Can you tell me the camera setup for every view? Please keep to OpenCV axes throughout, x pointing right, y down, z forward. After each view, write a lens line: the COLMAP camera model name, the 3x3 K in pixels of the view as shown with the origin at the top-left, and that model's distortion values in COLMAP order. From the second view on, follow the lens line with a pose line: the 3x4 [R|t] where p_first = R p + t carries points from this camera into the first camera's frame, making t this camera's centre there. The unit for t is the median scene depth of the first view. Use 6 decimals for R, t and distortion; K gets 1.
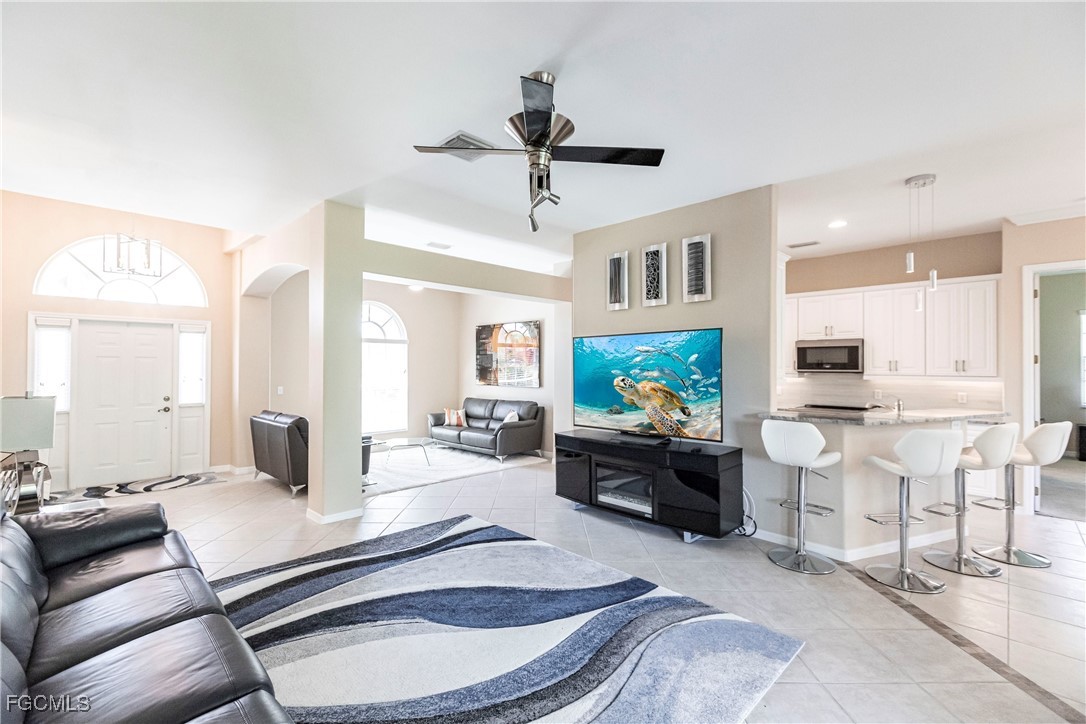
lens RADIAL K [[476.2, 0, 544.4], [0, 476.2, 361.9], [0, 0, 1]] dist [0.001214, -0.001314]
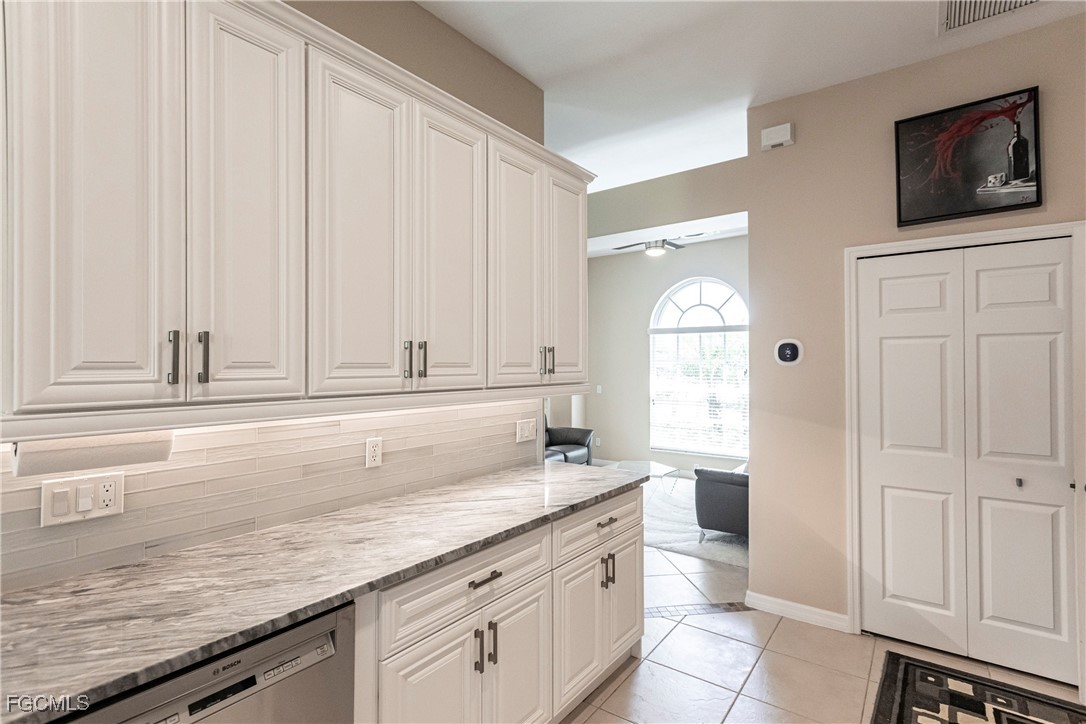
lens RADIAL K [[520.7, 0, 543.6], [0, 520.7, 360.3], [0, 0, 1]] dist [0.008779, -0.000511]
pose [[0.140841, -0.010147, -0.989980, 0.713694], [0.009893, 0.999912, -0.008841, 0.012972], [0.989983, -0.008548, 0.140929, 1.107135]]
